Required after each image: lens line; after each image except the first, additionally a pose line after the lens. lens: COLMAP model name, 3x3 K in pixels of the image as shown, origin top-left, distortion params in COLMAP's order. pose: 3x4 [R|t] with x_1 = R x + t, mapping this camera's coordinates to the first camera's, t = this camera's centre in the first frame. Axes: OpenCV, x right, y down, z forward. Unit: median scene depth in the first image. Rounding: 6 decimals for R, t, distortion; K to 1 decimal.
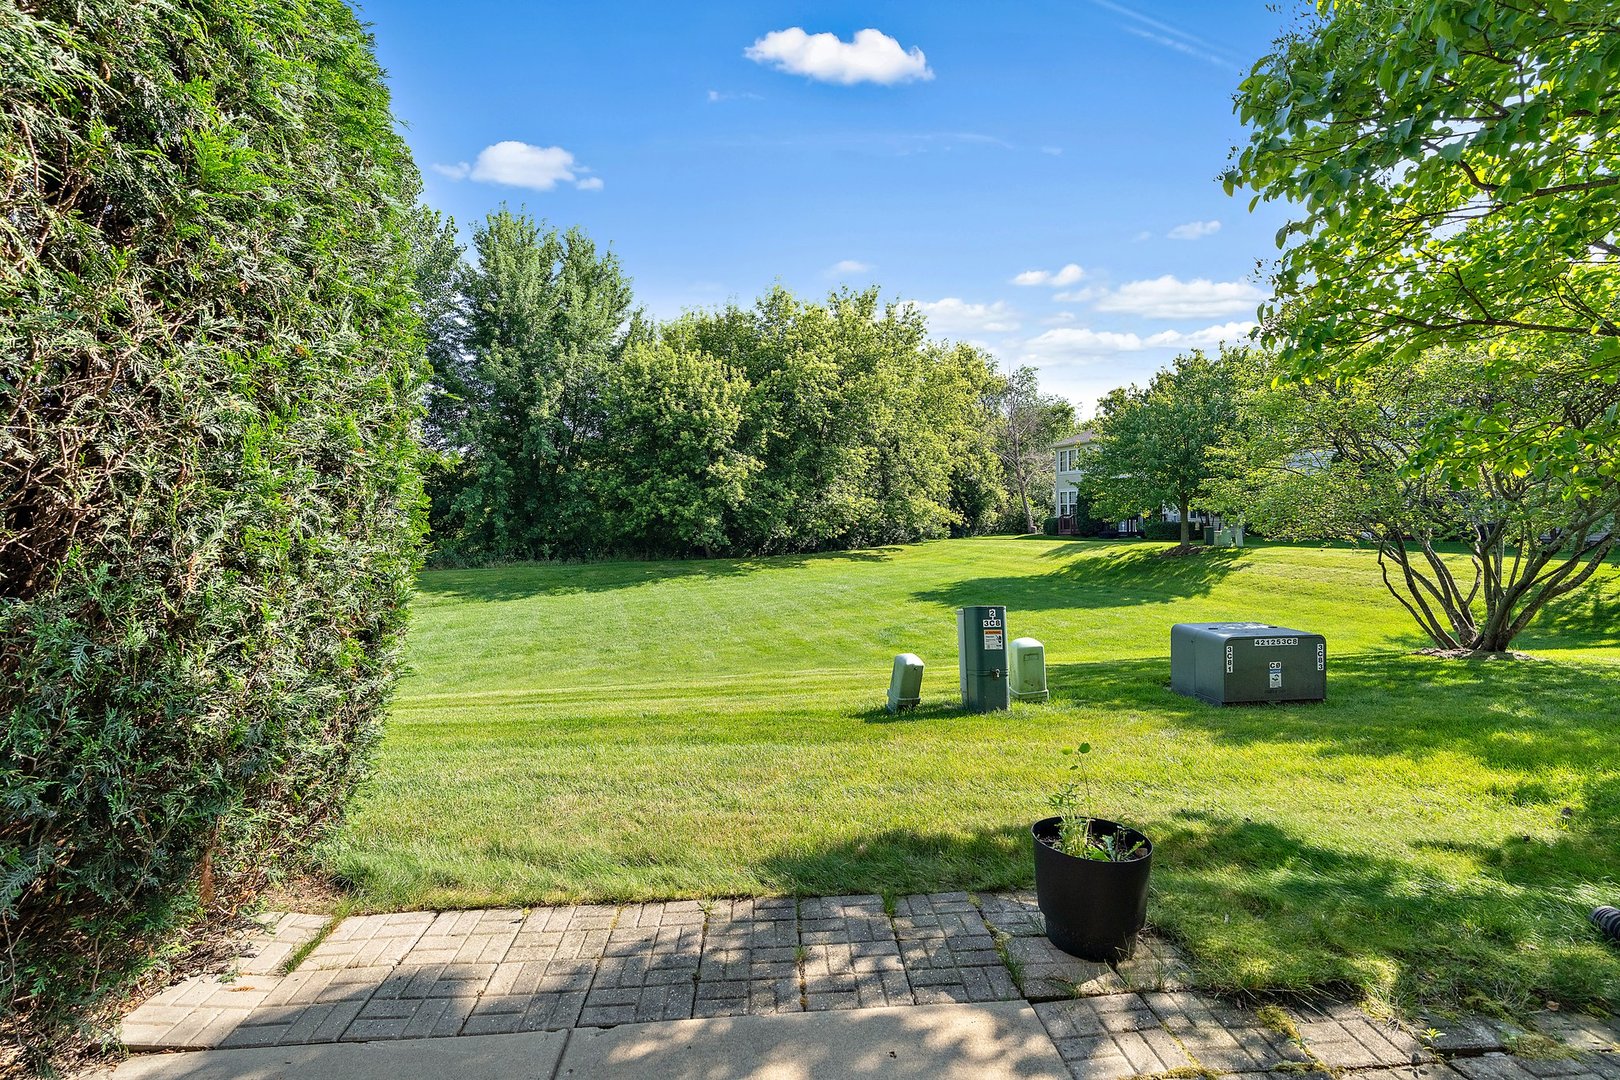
lens RADIAL K [[734.5, 0, 814.2], [0, 734.5, 530.0], [0, 0, 1]] dist [-0.007961, 0.003081]
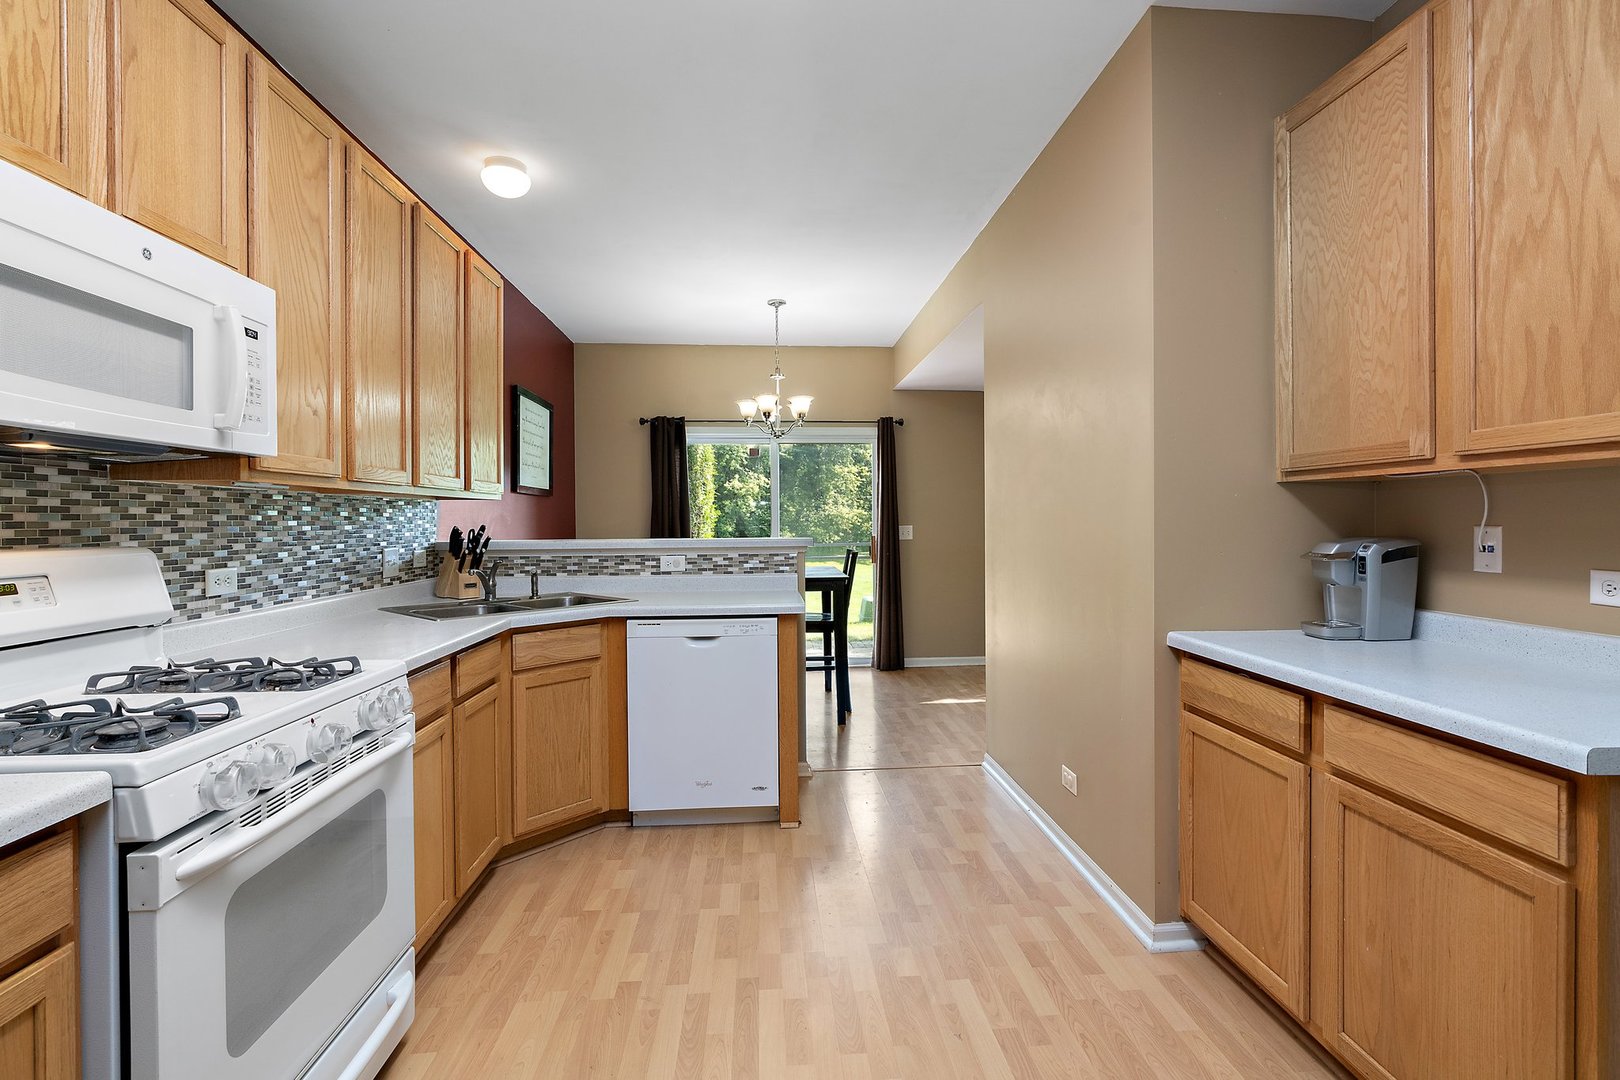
lens RADIAL K [[734.5, 0, 814.2], [0, 734.5, 530.0], [0, 0, 1]] dist [-0.007961, 0.003081]
pose [[0.999957, 0.006643, 0.006451, -0.112890], [-0.006581, 0.999933, -0.009546, 0.012660], [-0.006514, 0.009503, 0.999934, -3.178297]]
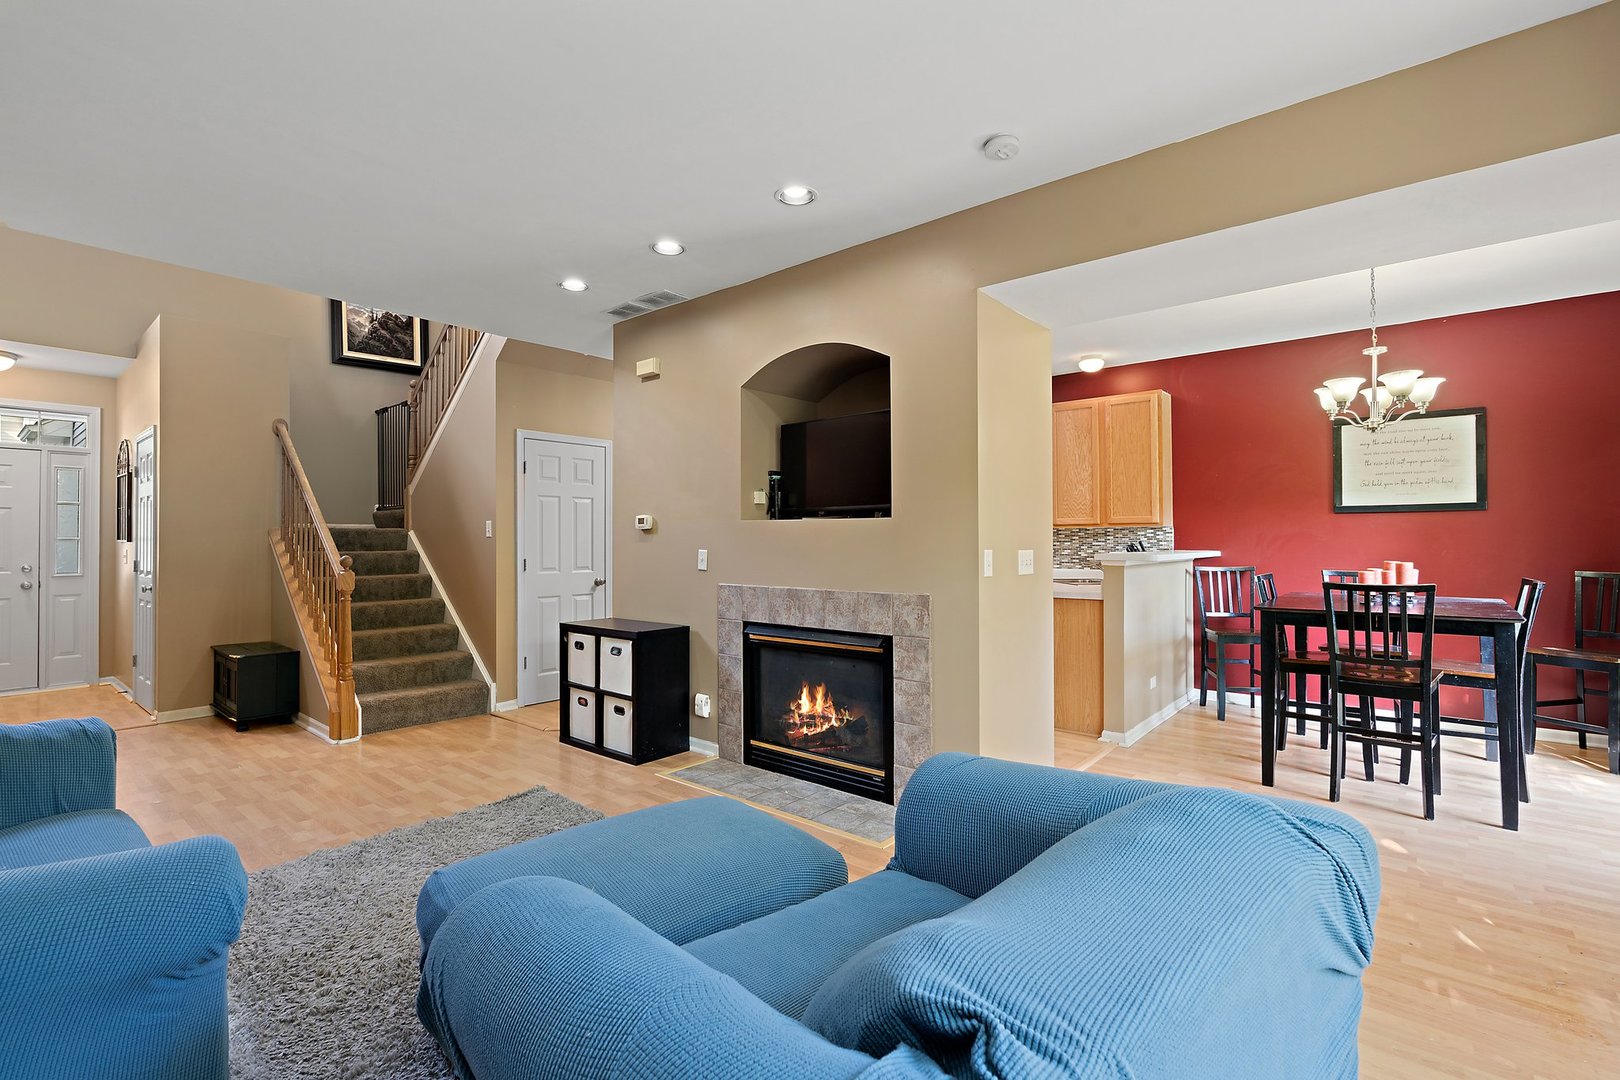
lens RADIAL K [[734.5, 0, 814.2], [0, 734.5, 530.0], [0, 0, 1]] dist [-0.007961, 0.003081]
pose [[-0.689906, 0.006541, -0.723869, 2.168622], [-0.002936, 0.999926, 0.011834, -0.084398], [0.723893, 0.010289, -0.689836, -0.434120]]
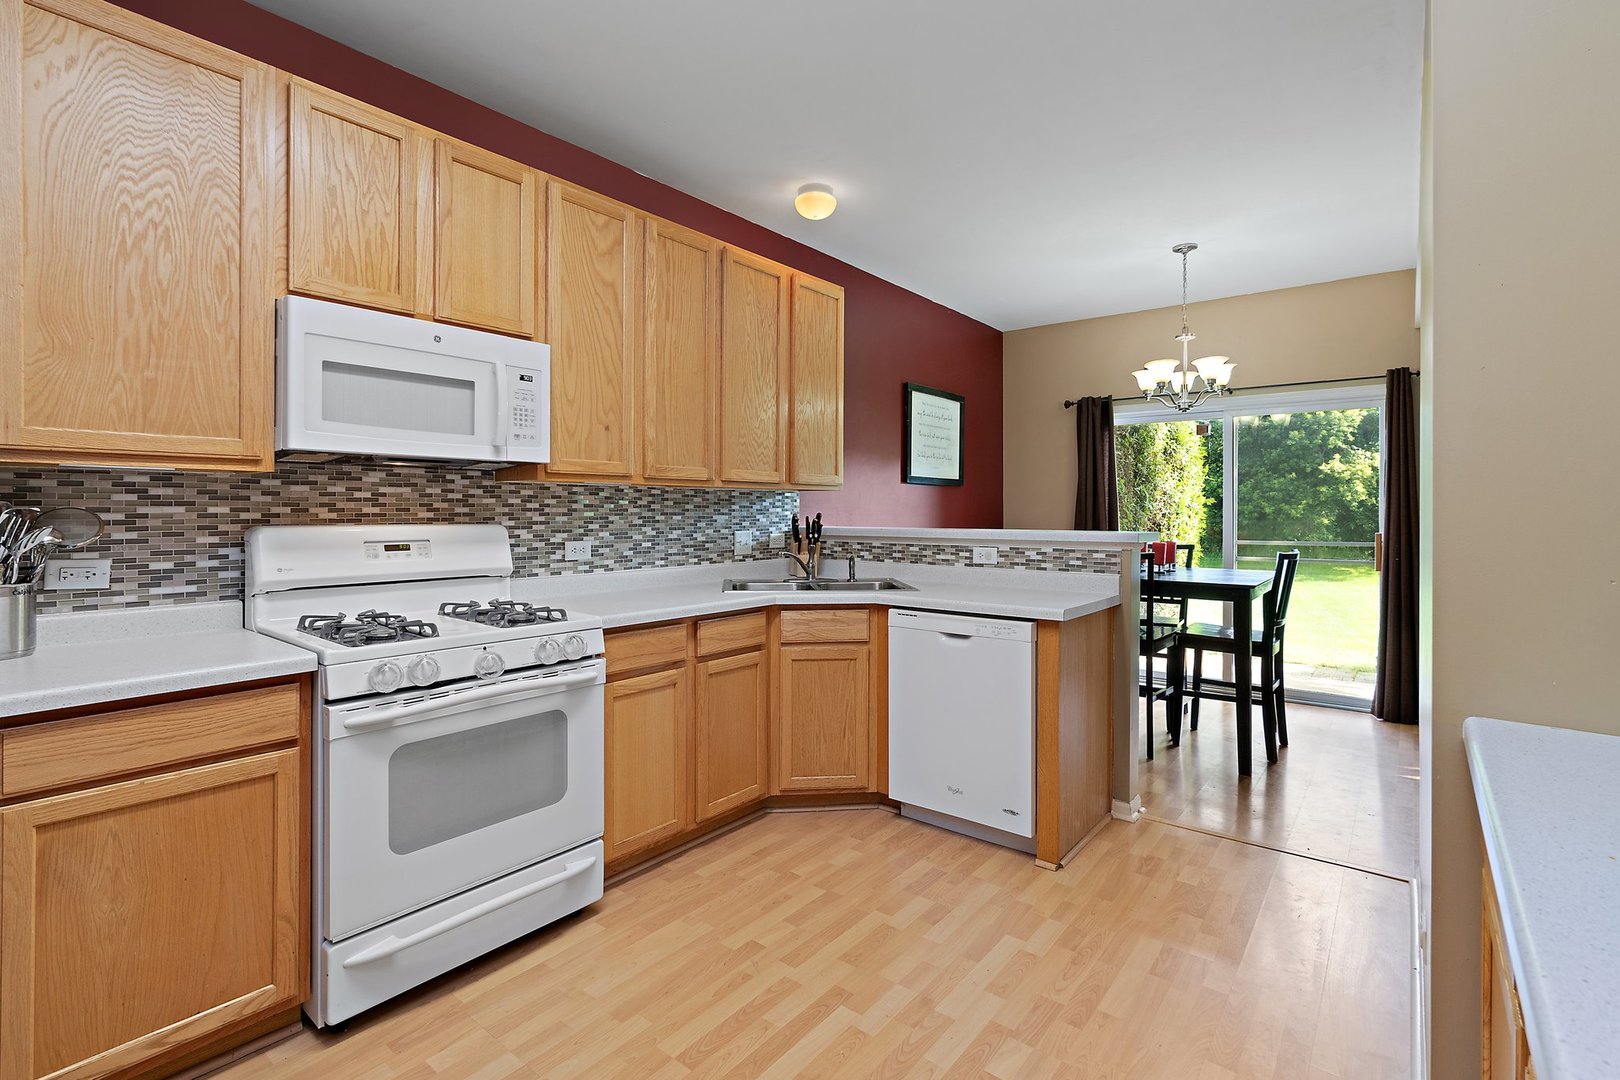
lens RADIAL K [[743.1, 0, 813.1], [0, 743.1, 516.1], [0, 0, 1]] dist [-0.007408, 0.000351]
pose [[0.735946, 0.019472, -0.676760, 0.422630], [-0.026732, 0.999643, -0.000309, -0.000481], [0.676513, 0.018318, 0.736203, -2.920072]]
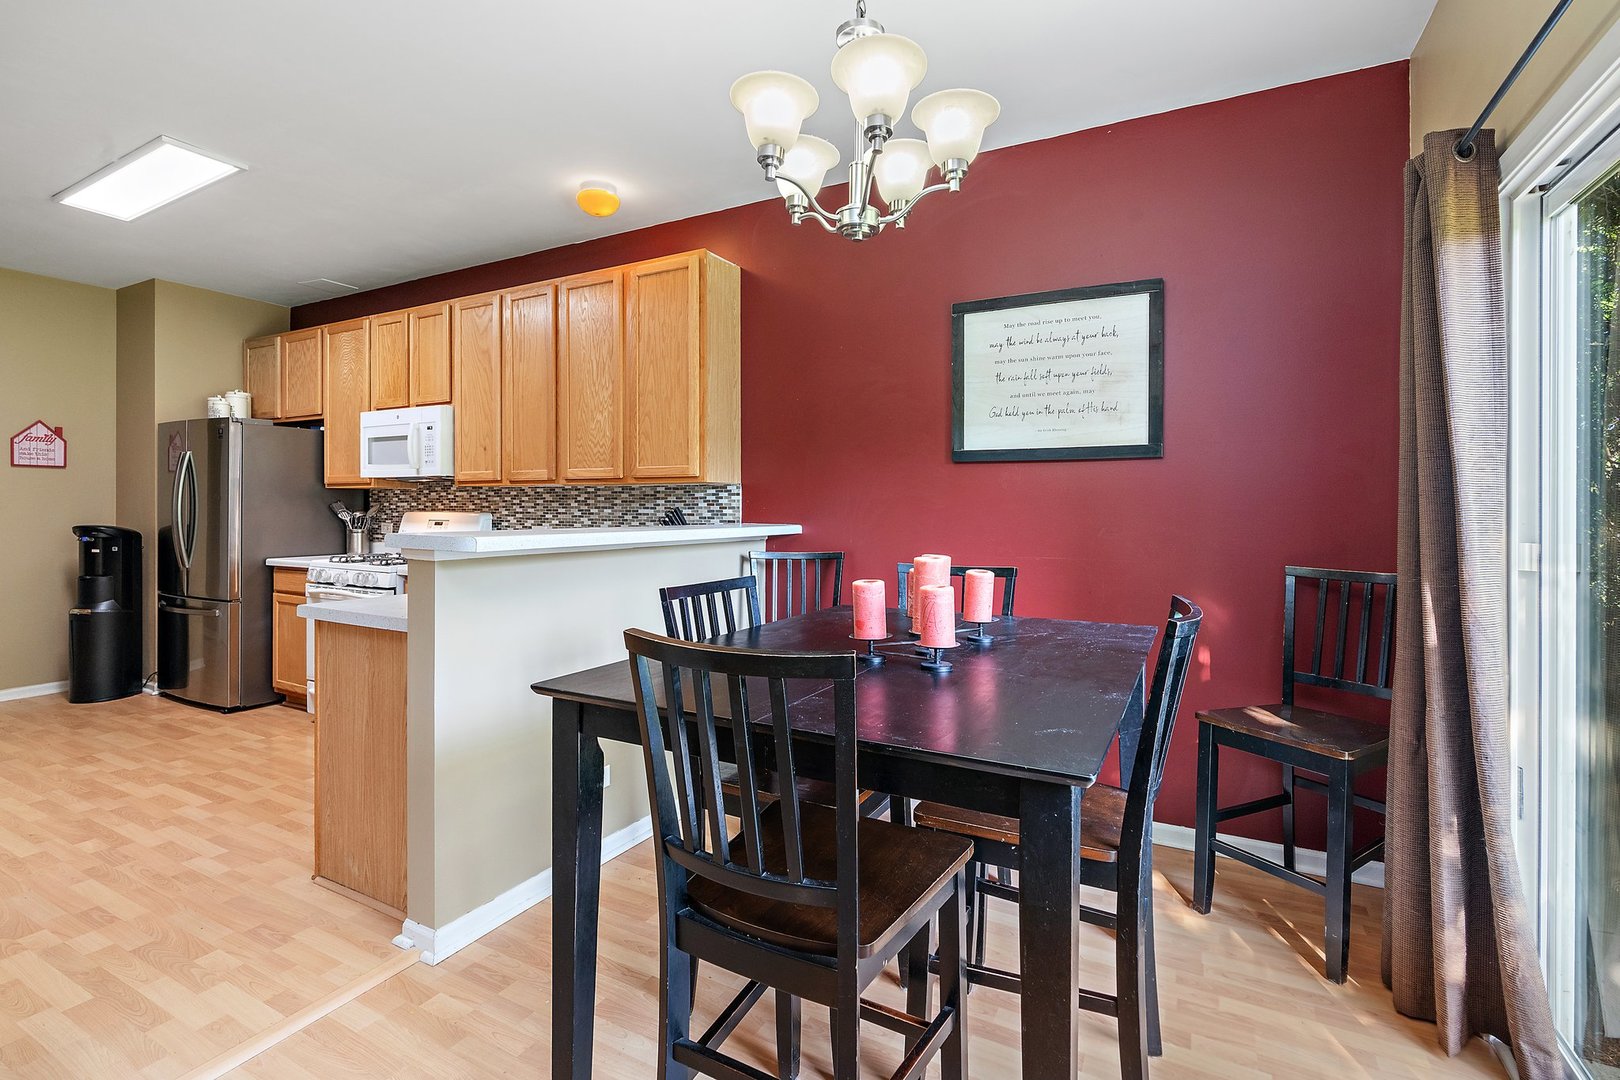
lens RADIAL K [[736.6, 0, 812.0], [0, 736.6, 509.1], [0, 0, 1]] dist [-0.022593, 0.009922]
pose [[-0.521582, 0.013998, -0.853086, 0.464842], [-0.016791, 0.999503, 0.026666, -0.057211], [0.853036, 0.028233, -0.521088, -0.334143]]
